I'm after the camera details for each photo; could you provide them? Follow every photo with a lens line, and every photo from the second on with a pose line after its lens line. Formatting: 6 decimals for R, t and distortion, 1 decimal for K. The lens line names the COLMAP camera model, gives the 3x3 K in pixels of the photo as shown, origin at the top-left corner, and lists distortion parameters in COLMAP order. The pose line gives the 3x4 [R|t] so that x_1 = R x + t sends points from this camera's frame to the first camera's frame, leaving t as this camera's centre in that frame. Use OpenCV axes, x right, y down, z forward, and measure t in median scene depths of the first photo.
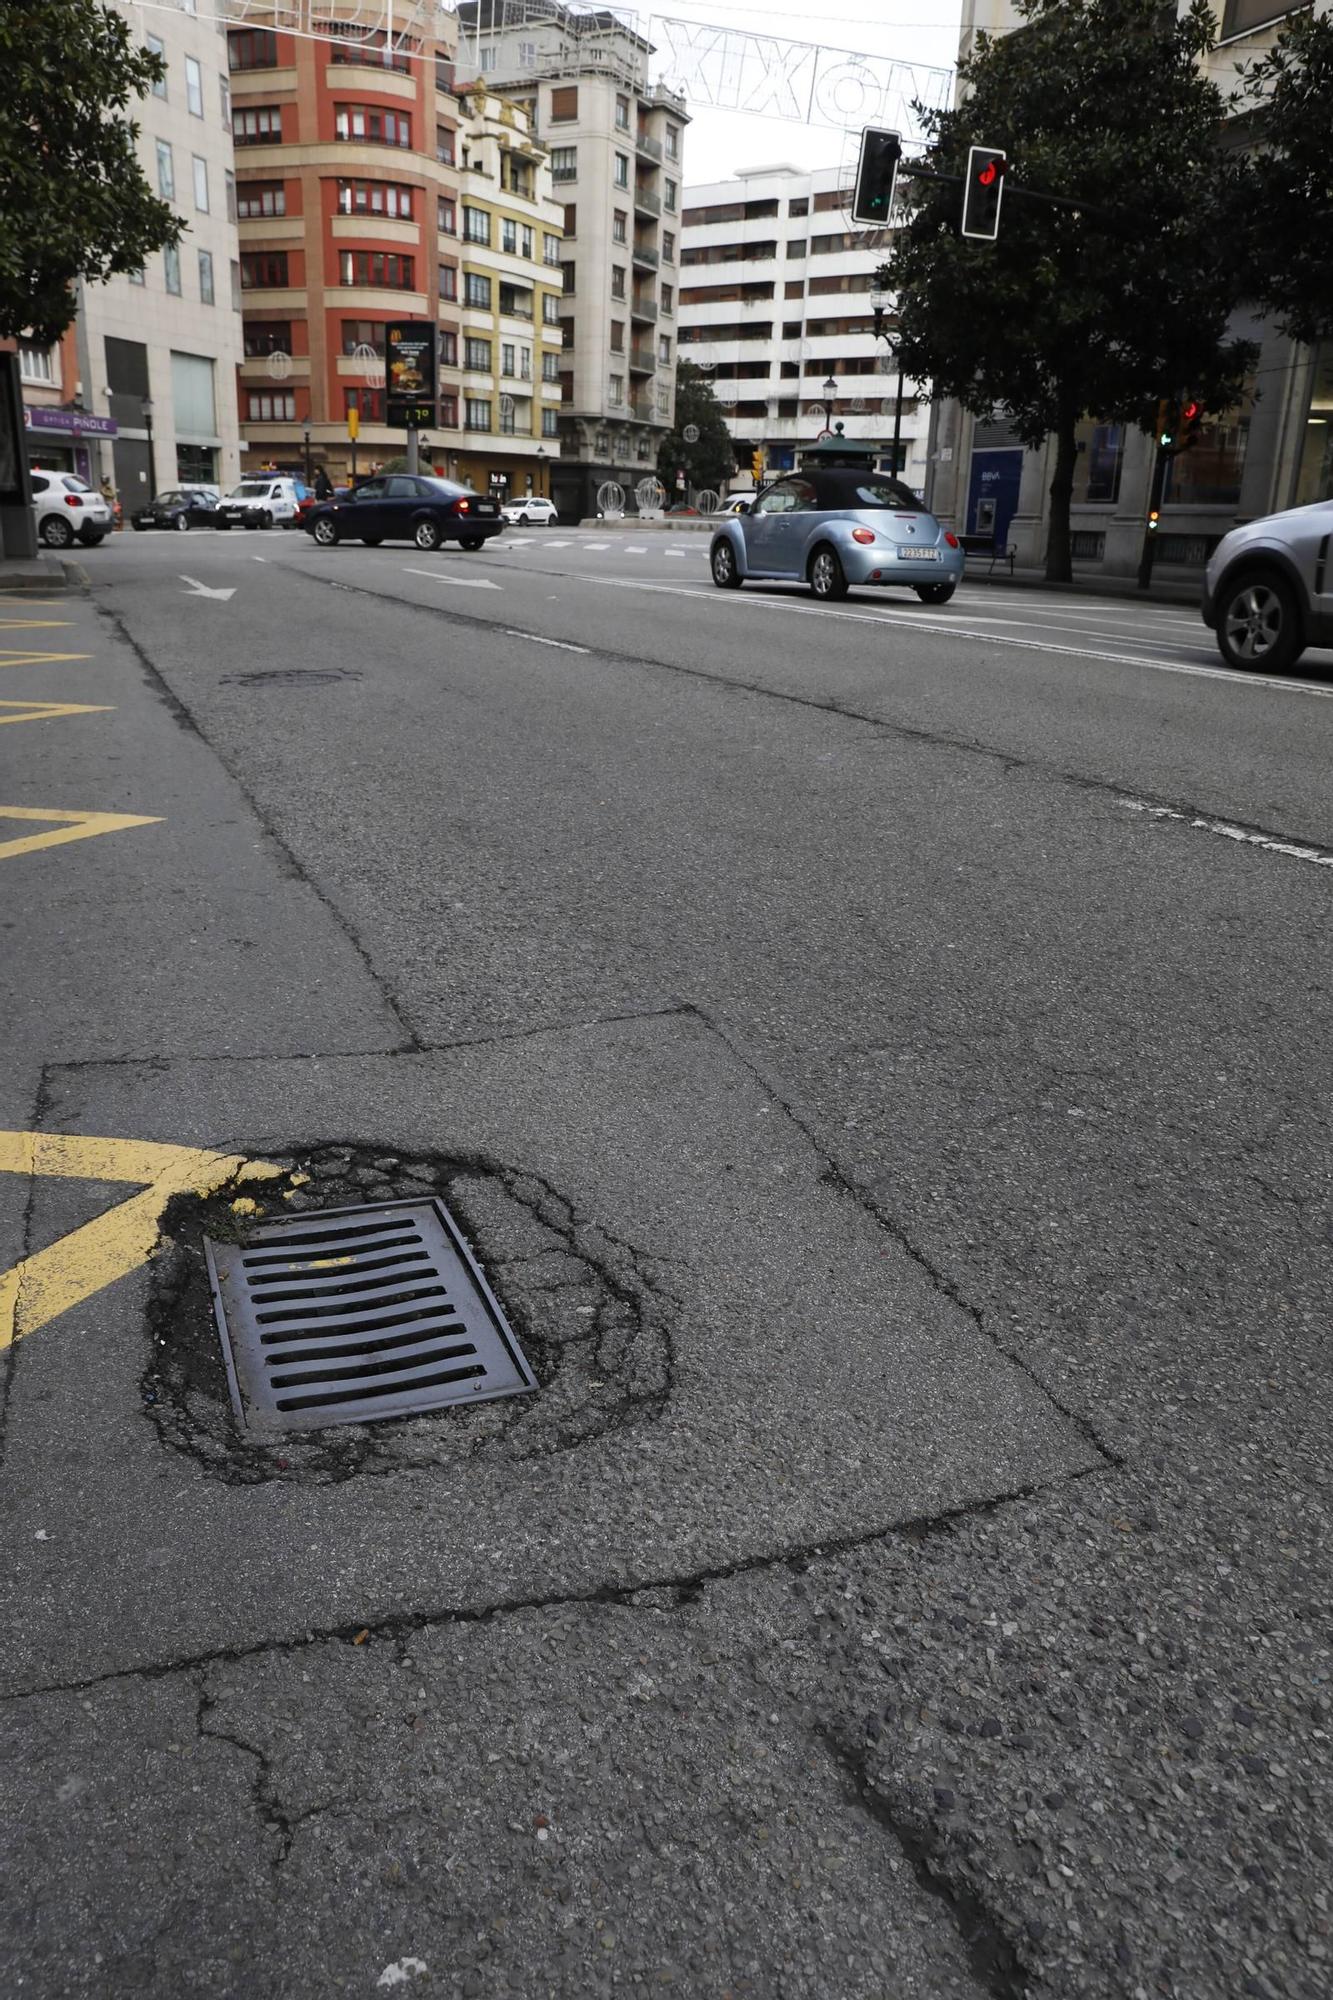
lens RADIAL K [[1370.1, 0, 666.5], [0, 1370.1, 1000.0], [0, 0, 1]] dist [-0.109309, 0.091247]
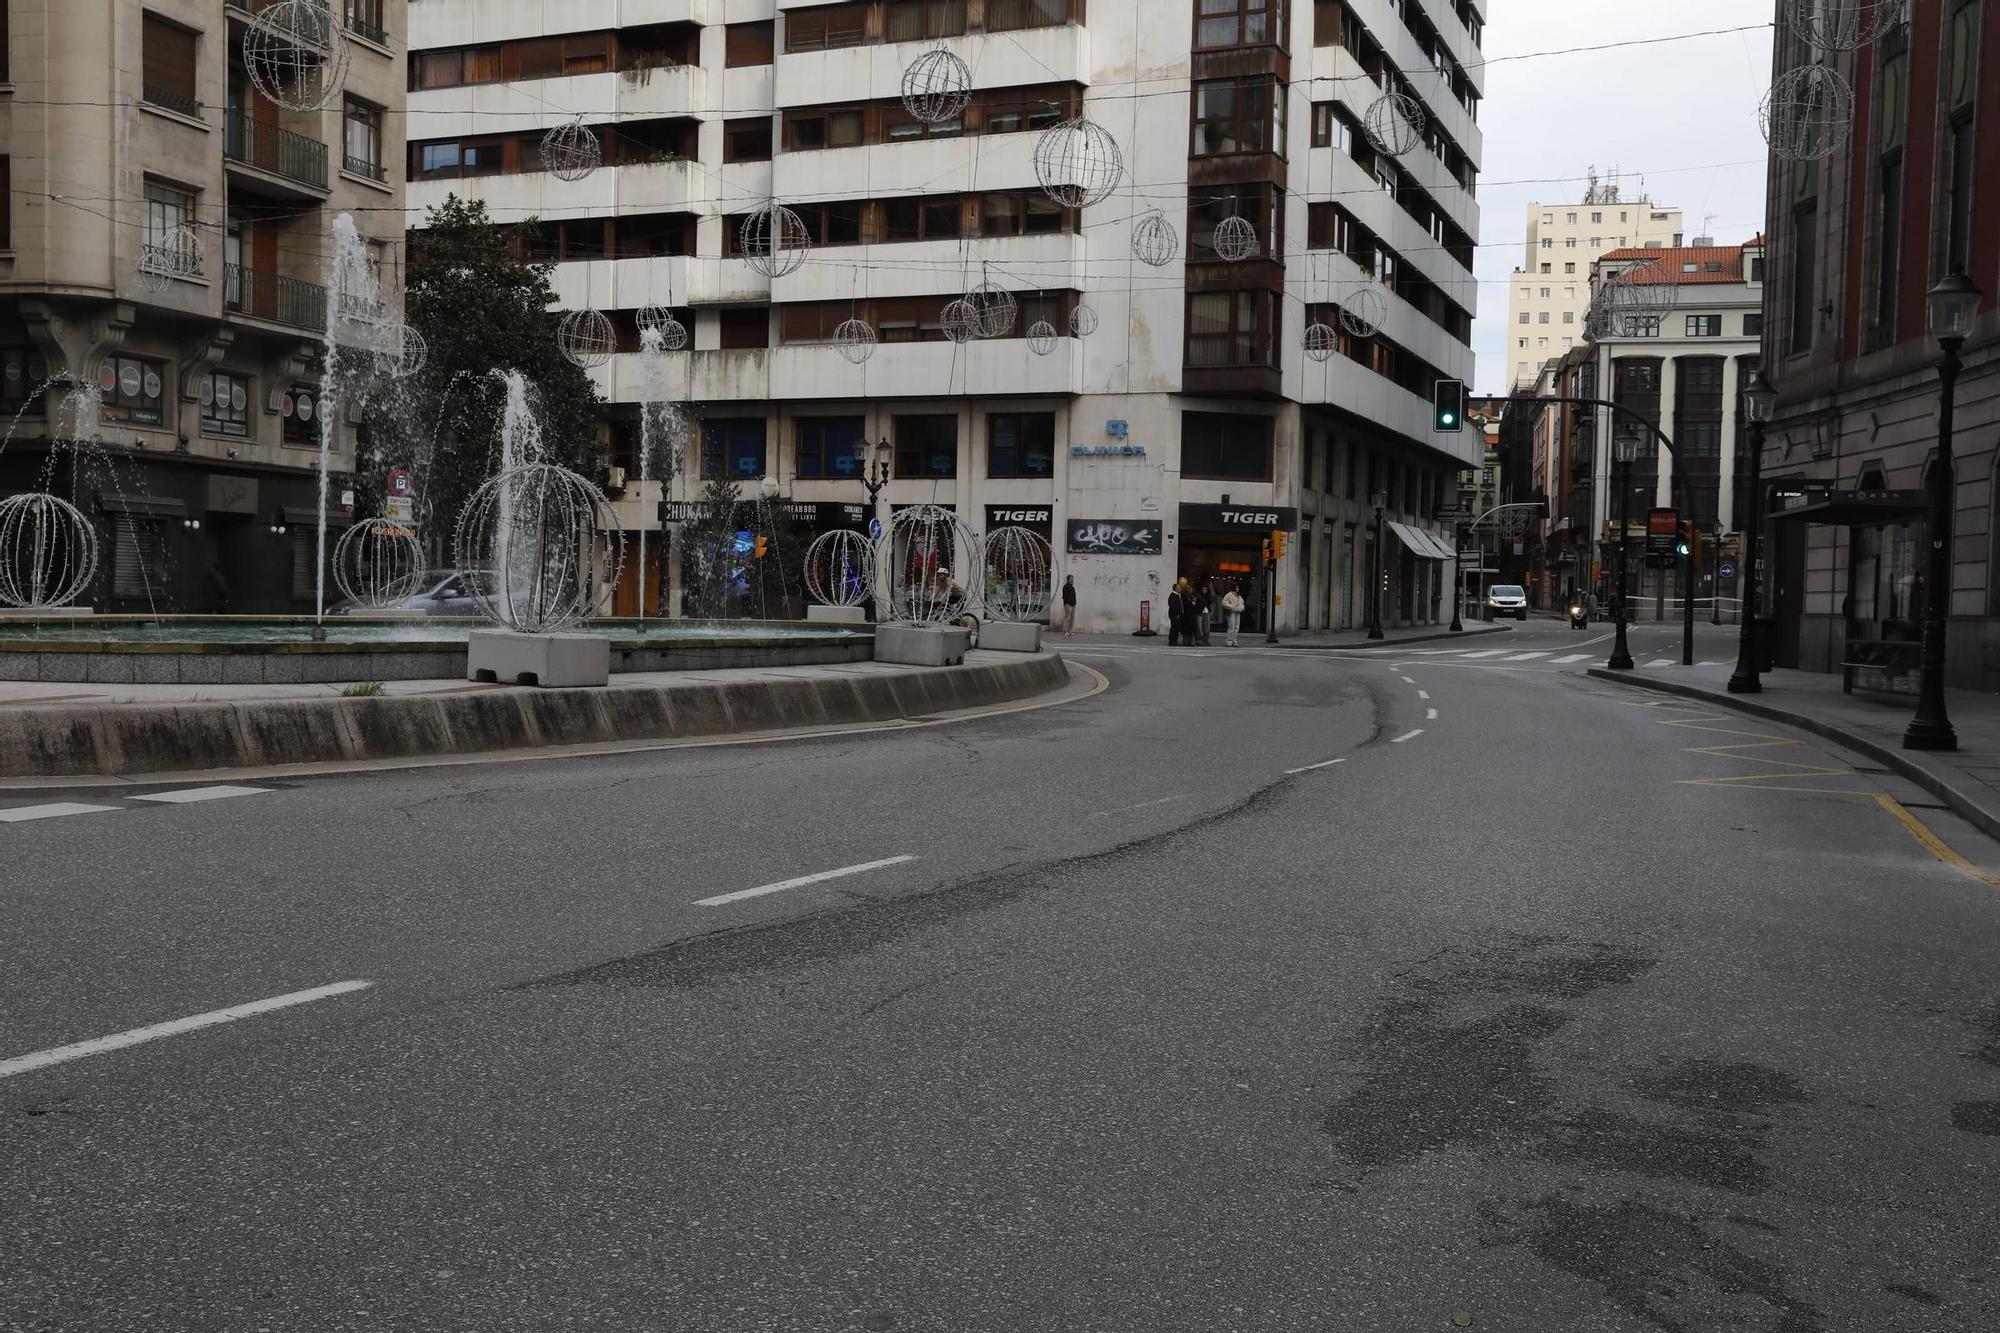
lens RADIAL K [[2239.0, 0, 982.2], [0, 2239.0, 671.8], [0, 0, 1]] dist [0.019267, 0.133333]
pose [[0.987649, -0.013567, 0.156096, 0.135516], [0.059424, 0.954249, -0.293048, -0.365865], [-0.144978, 0.298705, 0.943269, 0.991944]]
